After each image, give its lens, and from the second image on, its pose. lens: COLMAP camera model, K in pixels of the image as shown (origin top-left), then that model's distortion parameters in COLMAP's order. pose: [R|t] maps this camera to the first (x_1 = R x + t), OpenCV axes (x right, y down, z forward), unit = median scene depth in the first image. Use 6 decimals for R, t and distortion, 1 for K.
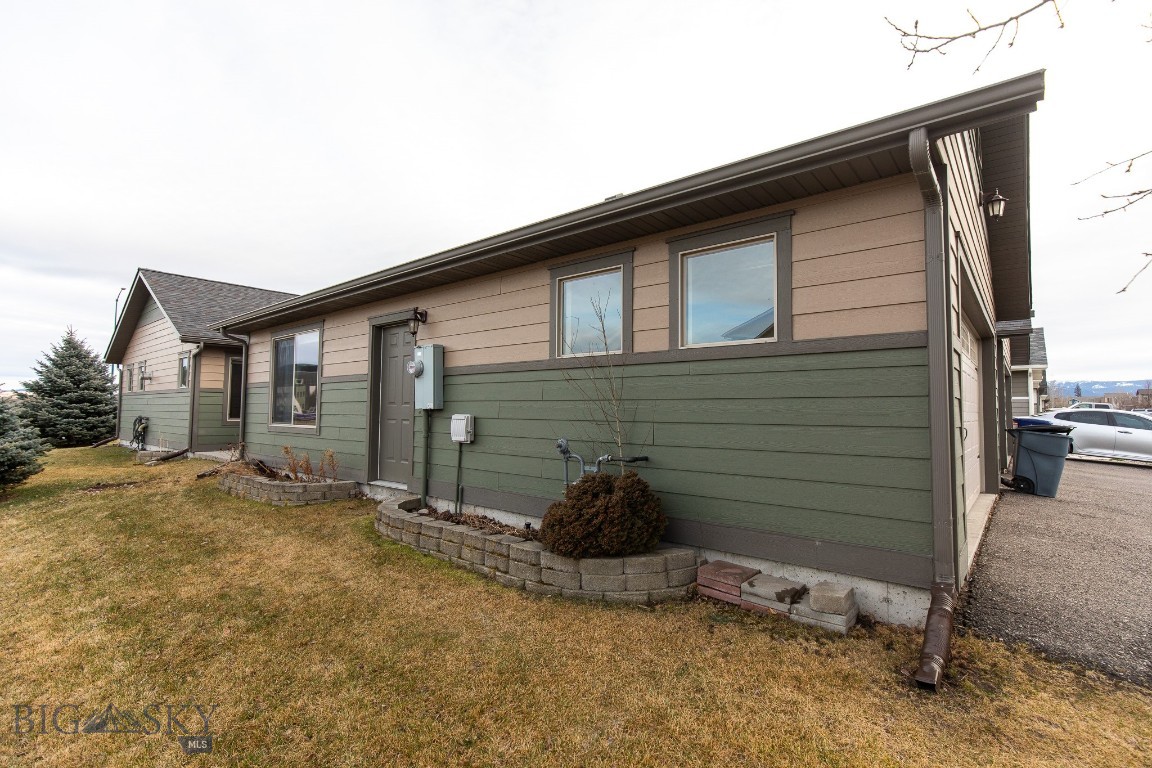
lens RADIAL K [[534.7, 0, 576.0], [0, 534.7, 384.0], [0, 0, 1]] dist [0.002018, 0.000212]
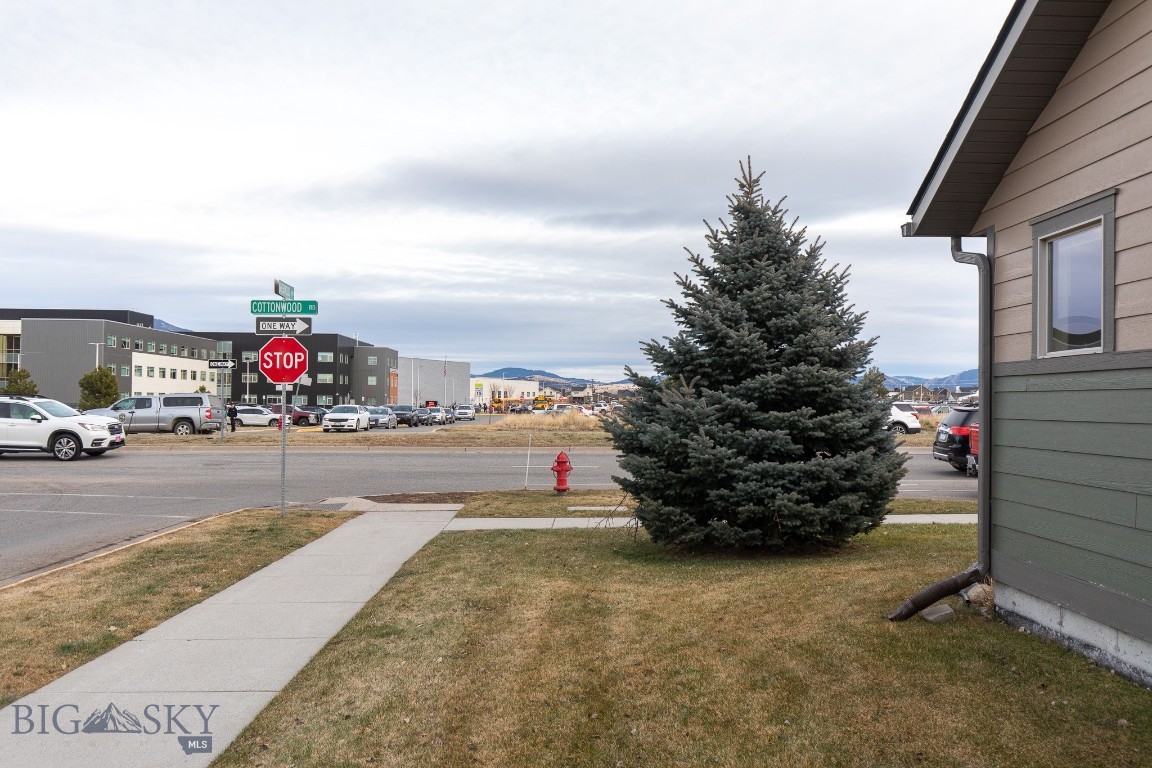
lens RADIAL K [[1022.5, 0, 576.0], [0, 1022.5, 384.0], [0, 0, 1]] dist [0.000526, 0.000403]
pose [[0.658123, -0.016926, -0.752720, -0.574243], [0.036639, 0.999283, 0.009564, 0.013002], [0.752019, -0.033873, 0.658271, 0.538251]]
